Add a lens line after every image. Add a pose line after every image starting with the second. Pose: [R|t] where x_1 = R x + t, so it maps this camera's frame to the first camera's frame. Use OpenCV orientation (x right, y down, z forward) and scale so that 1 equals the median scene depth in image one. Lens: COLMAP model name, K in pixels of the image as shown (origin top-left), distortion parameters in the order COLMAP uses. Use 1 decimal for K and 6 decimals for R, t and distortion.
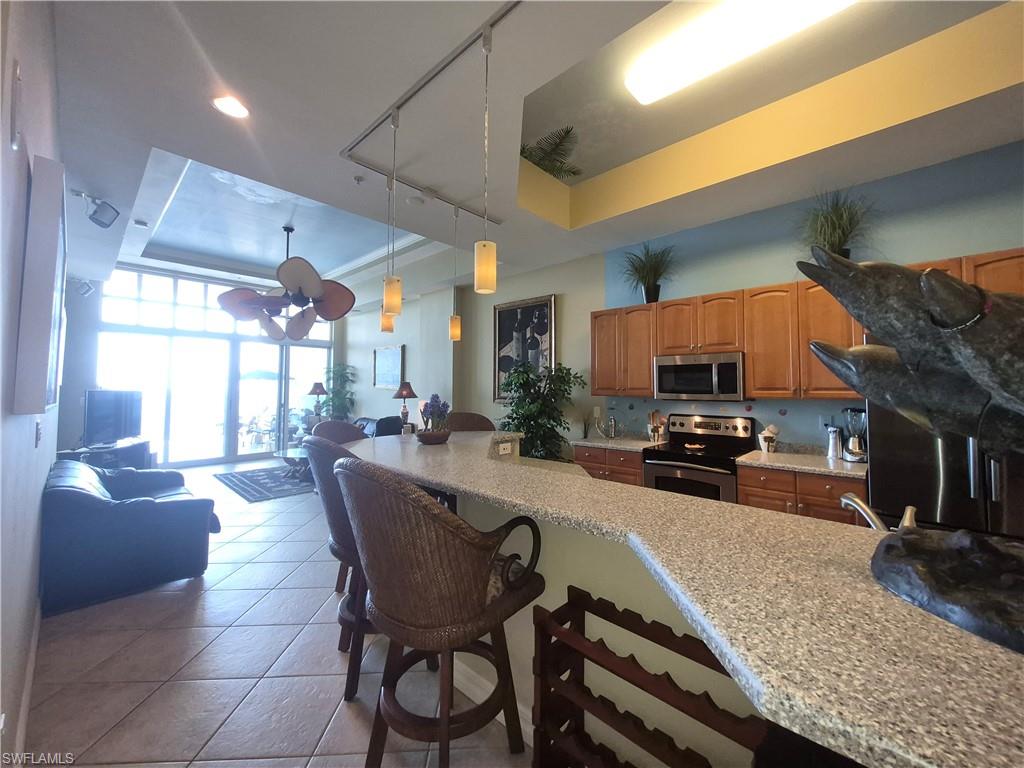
lens RADIAL K [[402.1, 0, 529.4], [0, 402.1, 371.0], [0, 0, 1]] dist [0.009439, -0.000462]
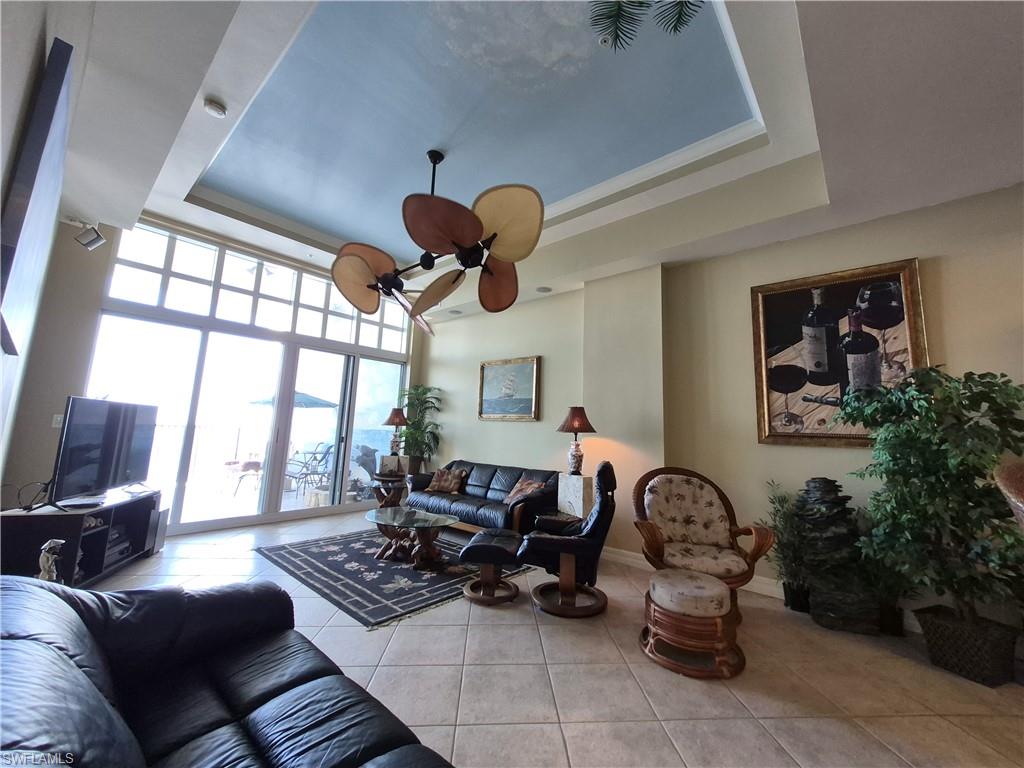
lens RADIAL K [[400.2, 0, 527.9], [0, 400.2, 371.9], [0, 0, 1]] dist [0.007904, 0.000369]
pose [[0.999065, 0.034778, 0.025684, -0.528388], [-0.031827, 0.993696, -0.107496, 0.055969], [-0.029260, 0.106578, 0.993874, 0.471487]]
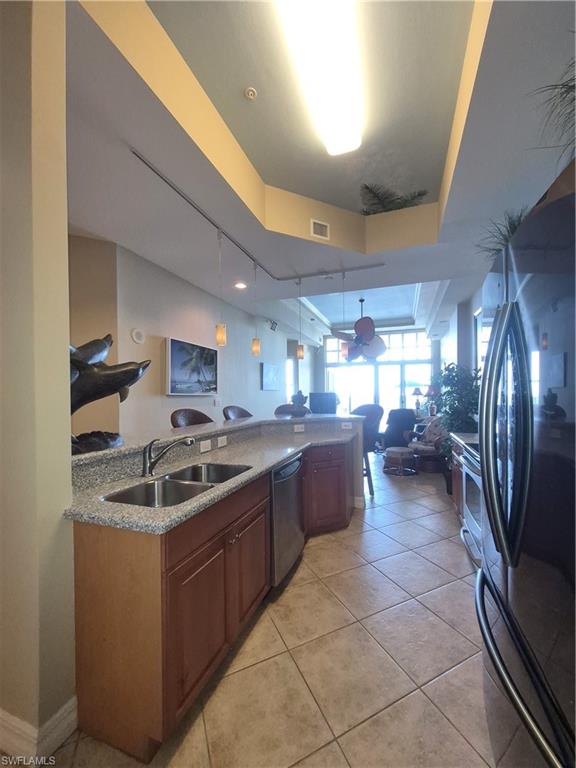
lens RADIAL K [[299.9, 0, 296.7], [0, 299.9, 398.3], [0, 0, 1]] dist [0.009978, -0.004339]
pose [[0.380852, 0.004519, -0.924625, 0.591314], [0.048773, 0.998498, 0.024970, 0.033753], [0.923349, -0.054606, 0.380059, 0.248886]]
